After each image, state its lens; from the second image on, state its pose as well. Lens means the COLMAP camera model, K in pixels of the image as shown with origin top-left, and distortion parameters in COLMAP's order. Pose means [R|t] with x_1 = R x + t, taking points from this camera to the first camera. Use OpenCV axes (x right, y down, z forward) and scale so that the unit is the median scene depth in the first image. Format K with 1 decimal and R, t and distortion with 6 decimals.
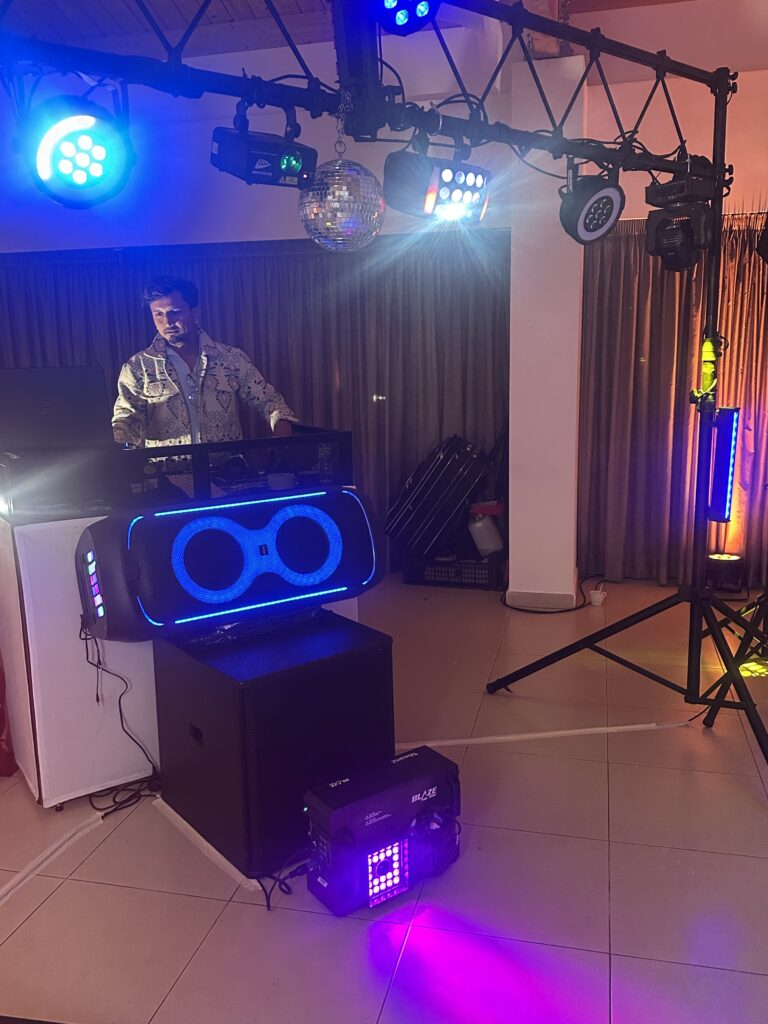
lens RADIAL K [[808.2, 0, 384.3], [0, 808.2, 506.1], [0, 0, 1]] dist [0.080177, -0.101059]
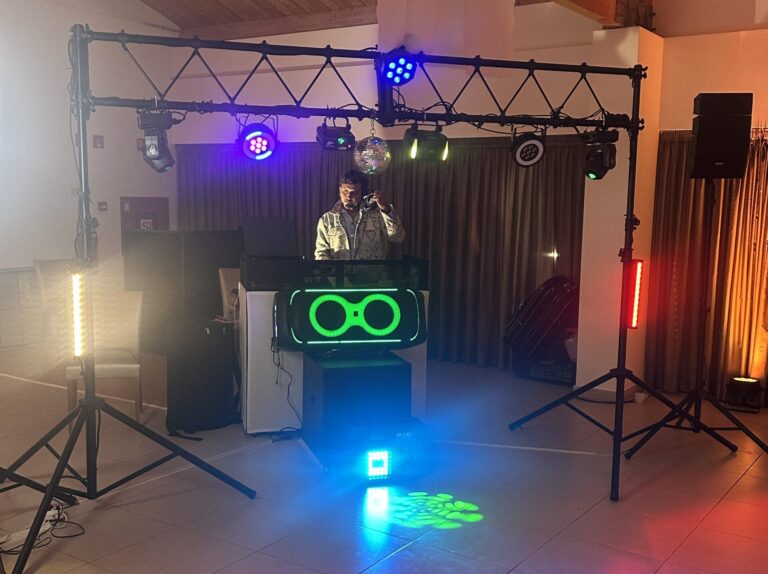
lens RADIAL K [[651.6, 0, 384.0], [0, 651.6, 287.0], [0, 0, 1]] dist [0.087093, 0.002211]
pose [[0.949350, 0.076744, -0.304704, 0.394901], [-0.098759, 0.993450, -0.057484, 0.073856], [0.298296, 0.084665, 0.950711, -0.498137]]
